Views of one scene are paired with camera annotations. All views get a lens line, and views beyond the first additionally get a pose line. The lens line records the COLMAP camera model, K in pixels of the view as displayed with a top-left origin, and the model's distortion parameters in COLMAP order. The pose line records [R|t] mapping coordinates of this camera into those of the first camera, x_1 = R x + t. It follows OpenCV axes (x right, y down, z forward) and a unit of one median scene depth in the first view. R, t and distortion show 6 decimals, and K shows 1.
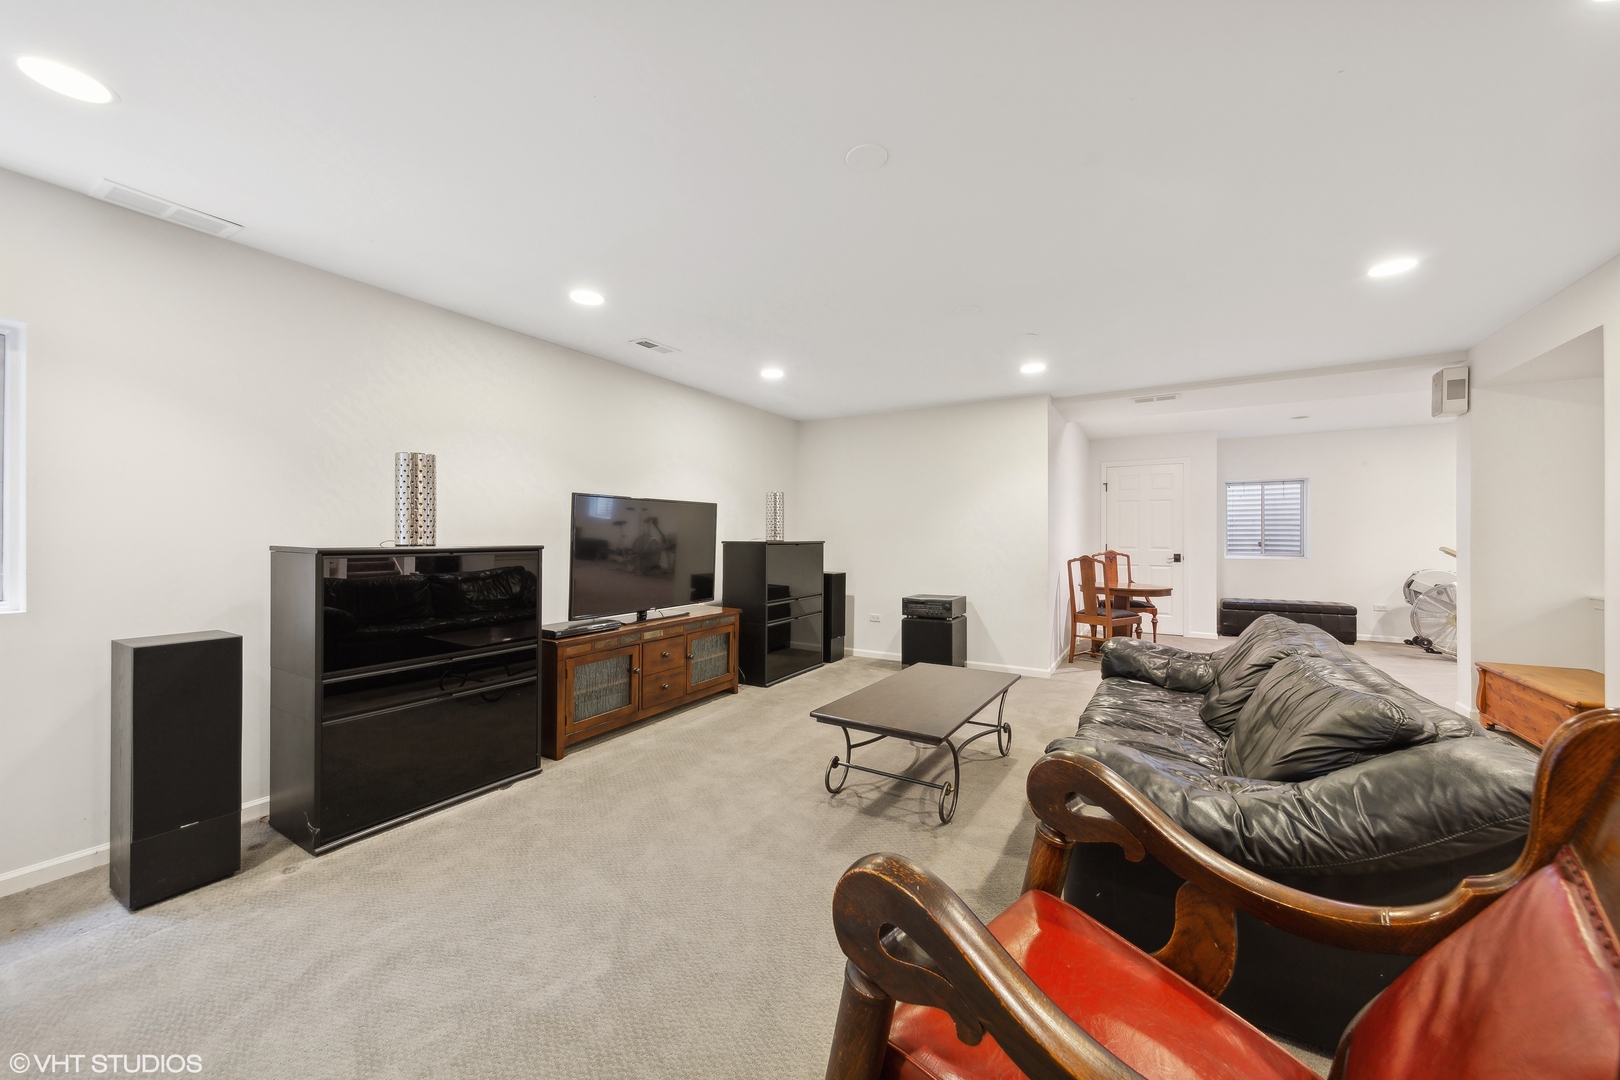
lens RADIAL K [[592.4, 0, 812.9], [0, 592.4, 537.2], [0, 0, 1]] dist [0.002431, -0.000010]
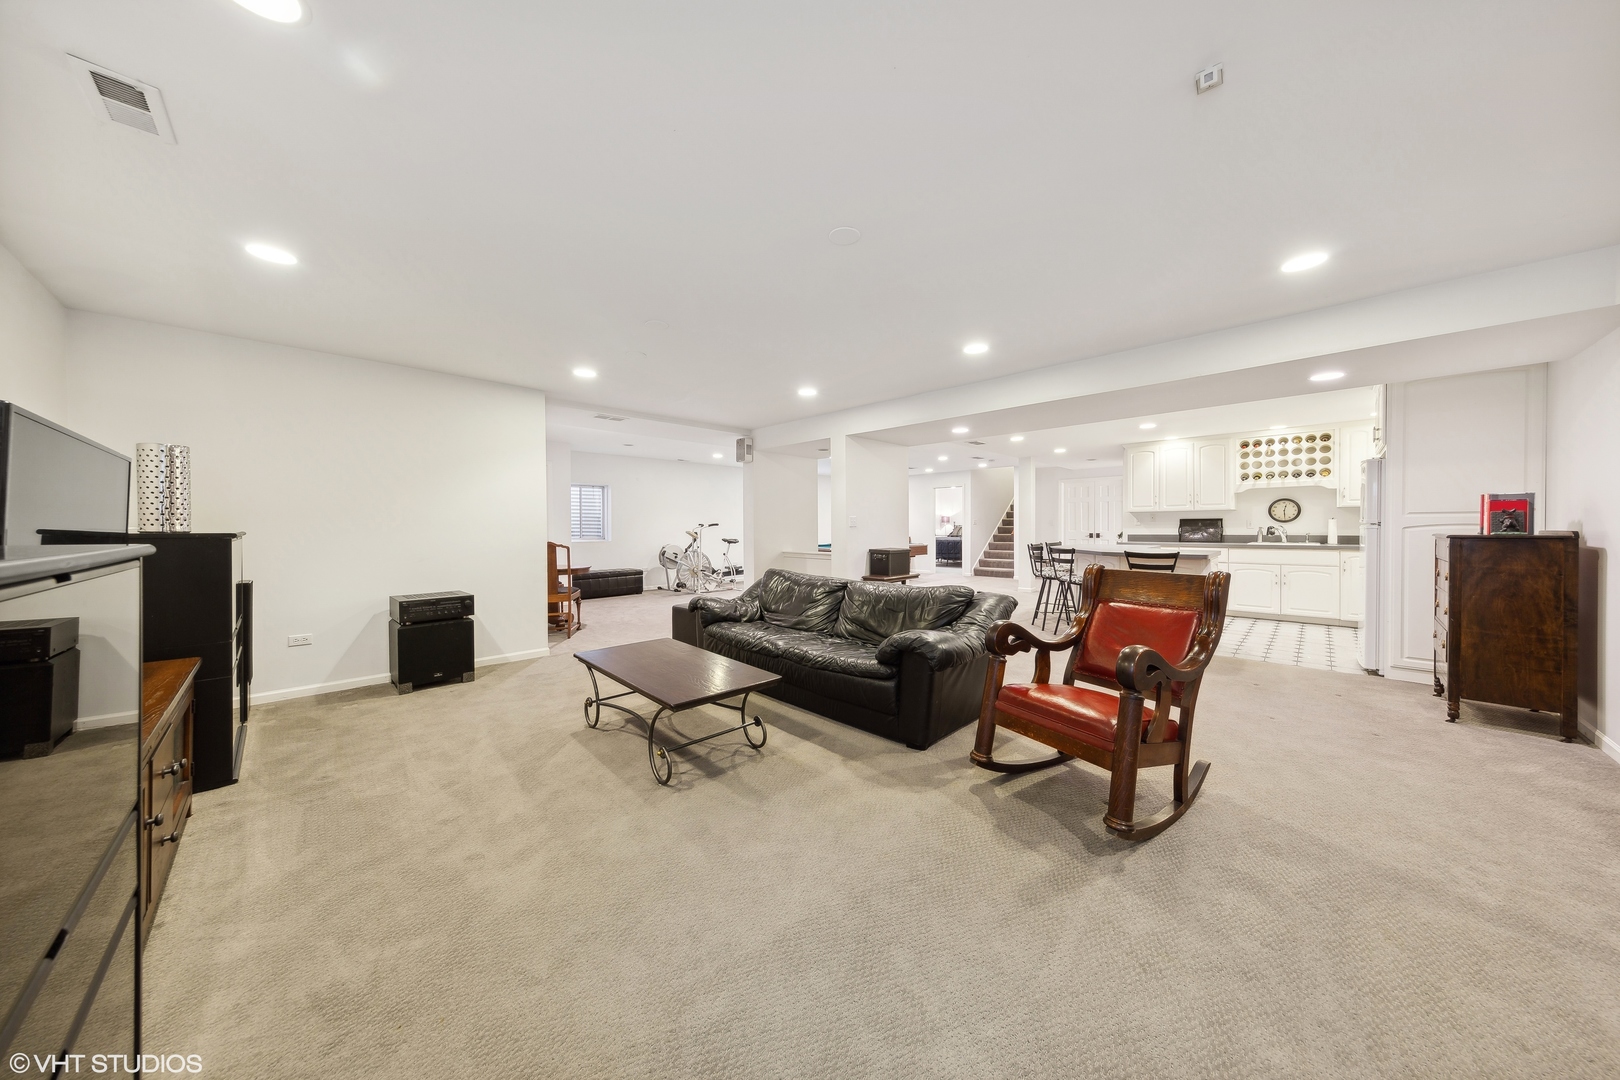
lens RADIAL K [[521.9, 0, 811.6], [0, 521.9, 527.7], [0, 0, 1]] dist [-0.000358, -0.000048]
pose [[0.235477, -0.003825, 0.971872, -0.529856], [0.002019, 0.999992, 0.003446, 0.002430], [-0.971878, 0.001151, 0.235482, 0.394008]]
